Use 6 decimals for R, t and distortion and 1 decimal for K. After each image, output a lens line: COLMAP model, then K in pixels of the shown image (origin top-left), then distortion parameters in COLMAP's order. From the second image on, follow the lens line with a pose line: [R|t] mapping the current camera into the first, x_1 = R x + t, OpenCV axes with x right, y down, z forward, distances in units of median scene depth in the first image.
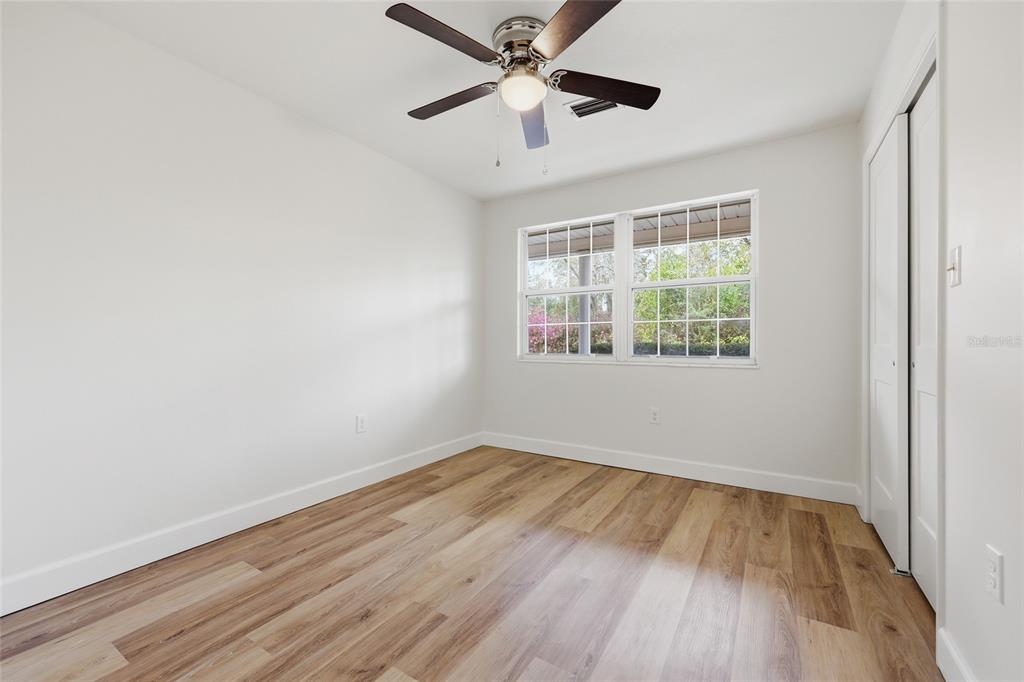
lens RADIAL K [[421.1, 0, 506.7], [0, 421.1, 341.2], [0, 0, 1]] dist [0.002597, 0.000336]
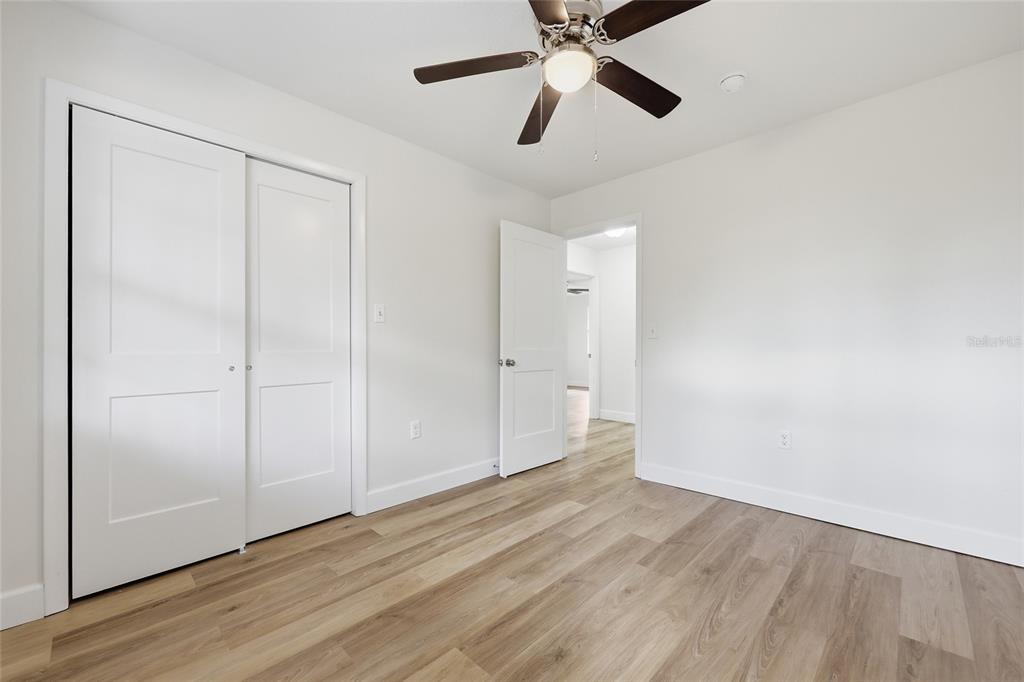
lens RADIAL K [[421.1, 0, 510.3], [0, 421.1, 344.3], [0, 0, 1]] dist [0.002597, 0.000336]
pose [[-0.979908, 0.004314, 0.199402, -0.014945], [0.004231, 0.999991, -0.000844, -0.006034], [-0.199404, 0.000017, -0.979917, 1.680041]]
